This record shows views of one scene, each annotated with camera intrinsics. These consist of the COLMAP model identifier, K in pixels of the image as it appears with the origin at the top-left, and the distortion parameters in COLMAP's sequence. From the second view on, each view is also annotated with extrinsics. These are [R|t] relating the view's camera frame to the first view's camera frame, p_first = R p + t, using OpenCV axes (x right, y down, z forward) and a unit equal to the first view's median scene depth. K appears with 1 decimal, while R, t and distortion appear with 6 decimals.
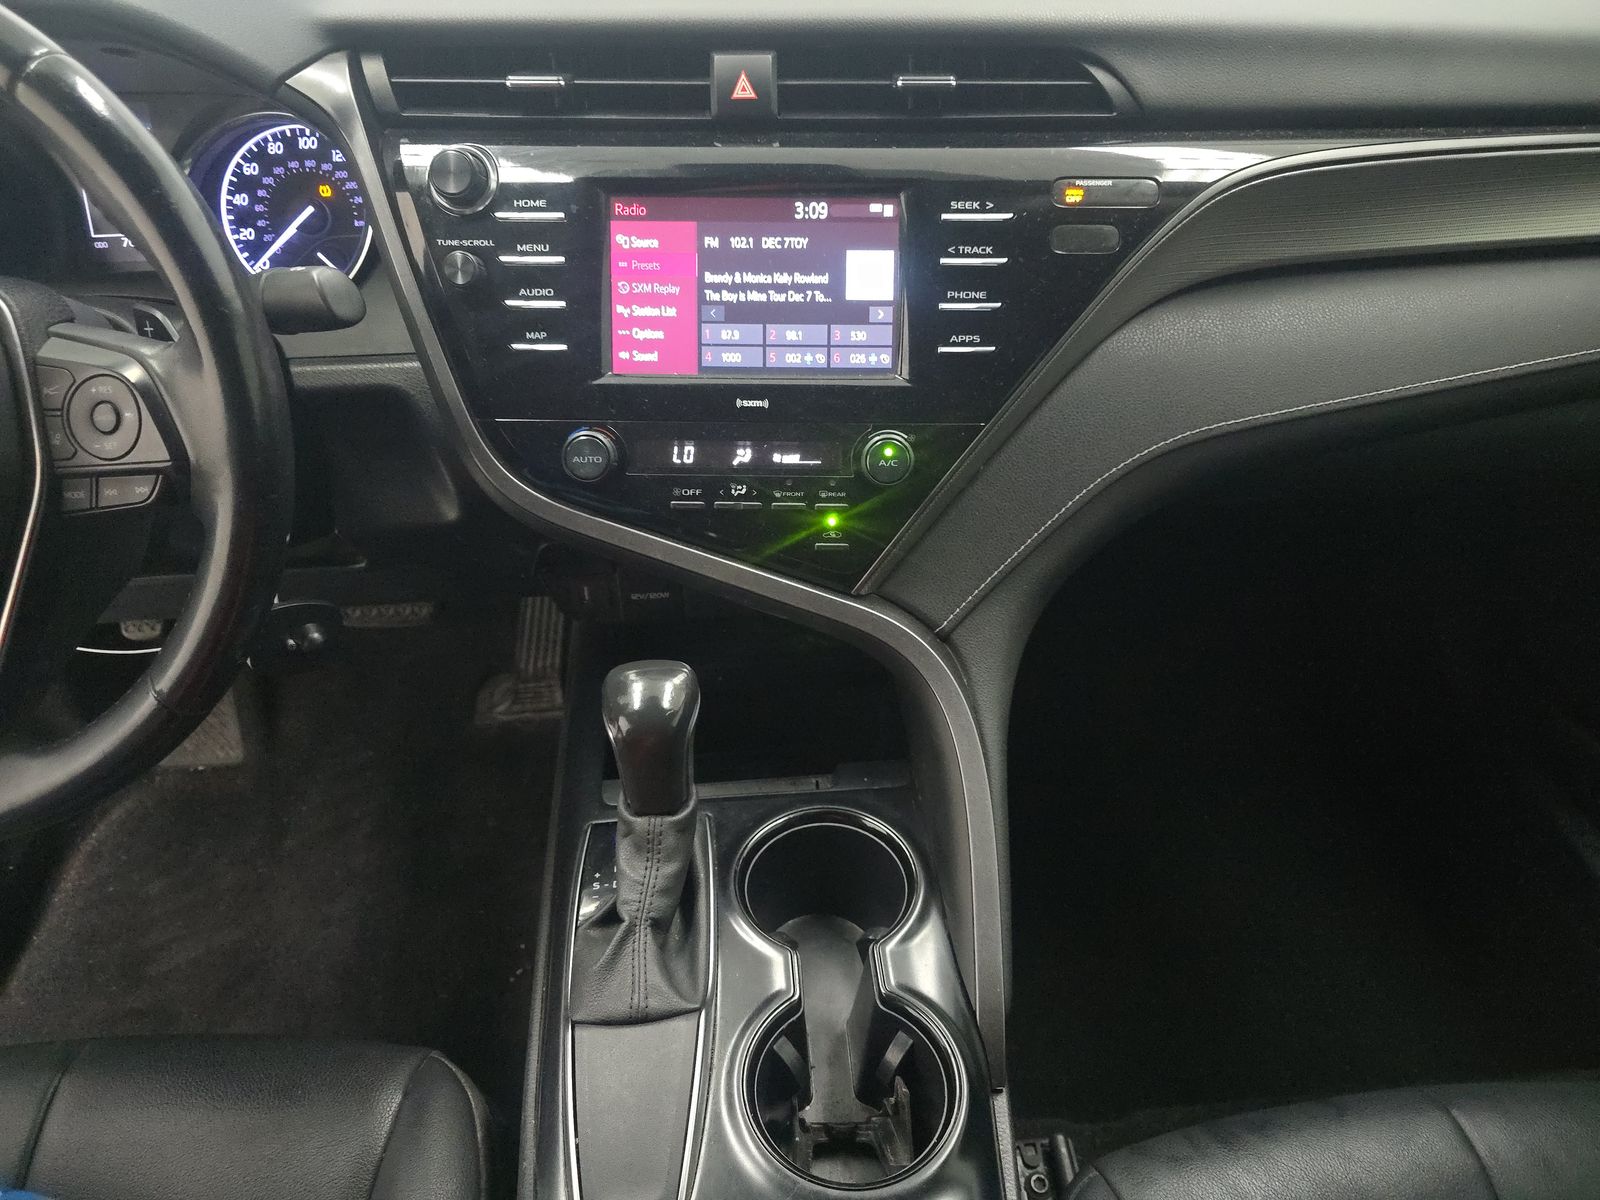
lens RADIAL K [[1085.4, 0, 802.4], [0, 1085.4, 590.9], [0, 0, 1]] dist [0.007336, -0.005836]
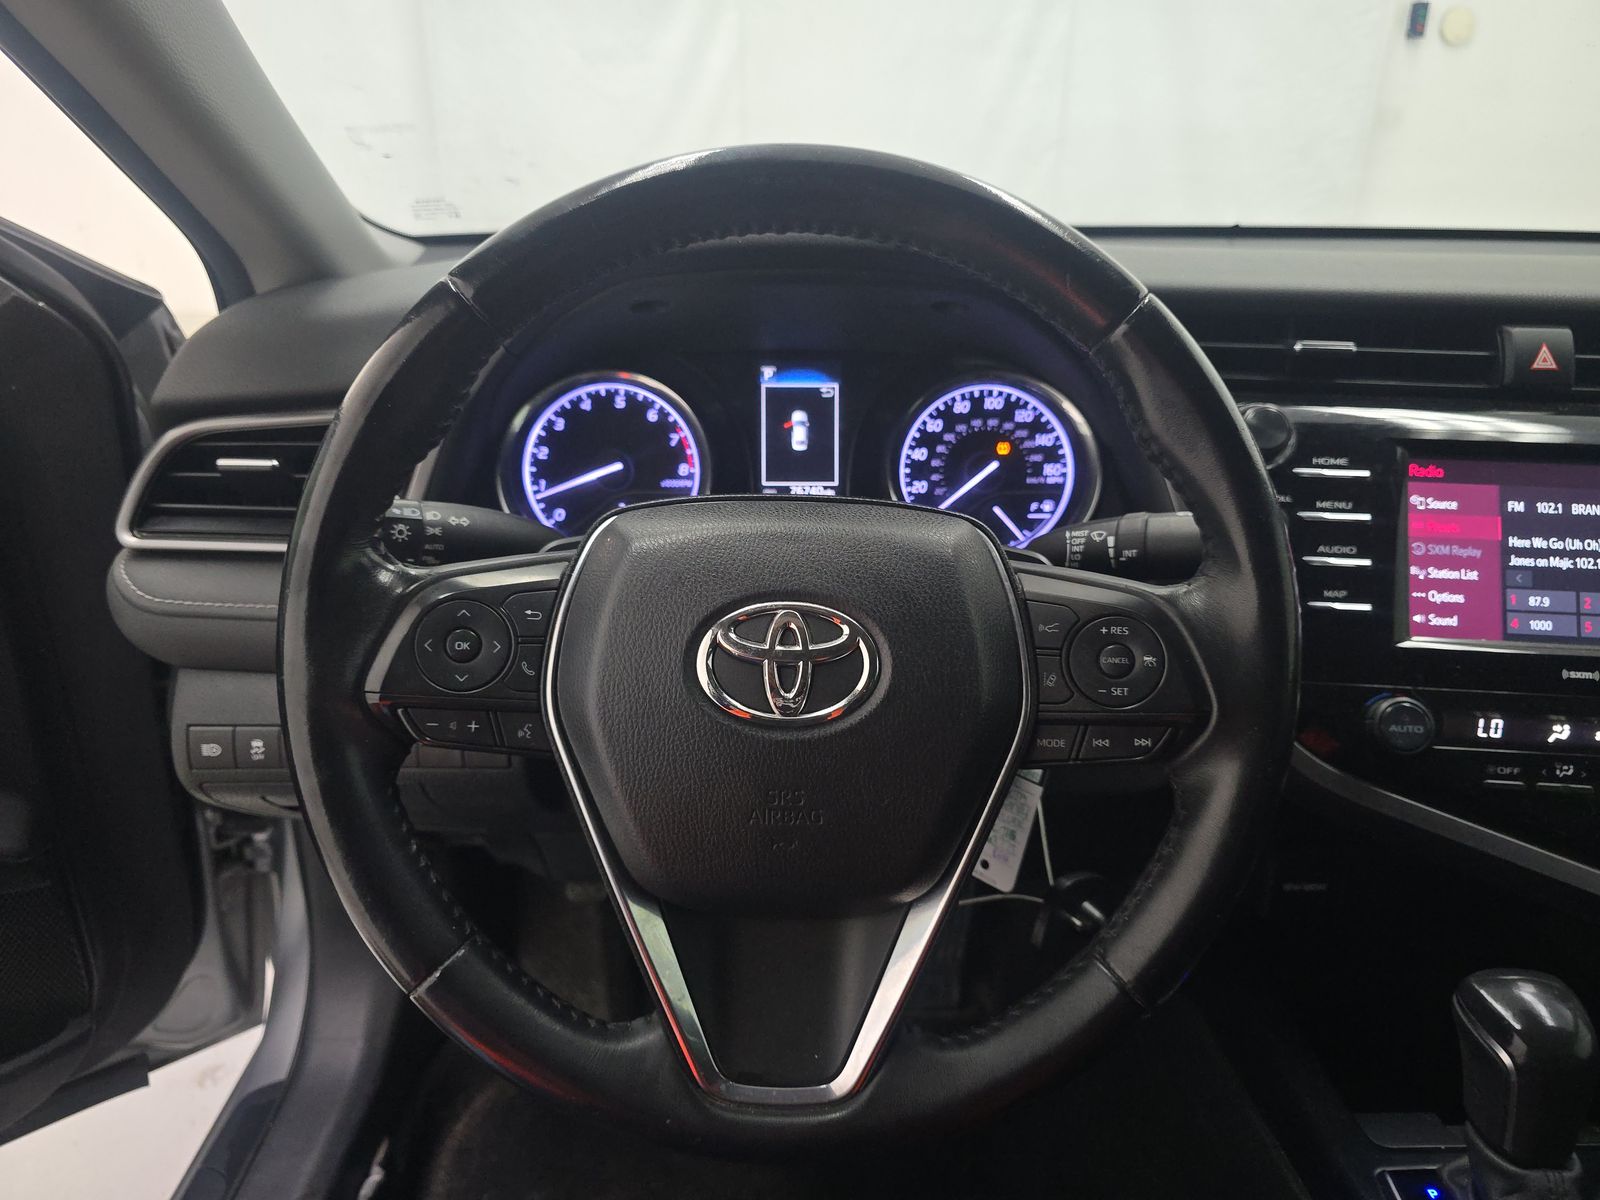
lens RADIAL K [[1085.4, 0, 793.8], [0, 1085.4, 591.9], [0, 0, 1]] dist [0.007336, -0.005836]
pose [[0.997622, 0.039687, -0.056353, -0.645877], [-0.052888, 0.965063, -0.256627, 0.027909], [0.044199, 0.258997, 0.964866, 0.073239]]
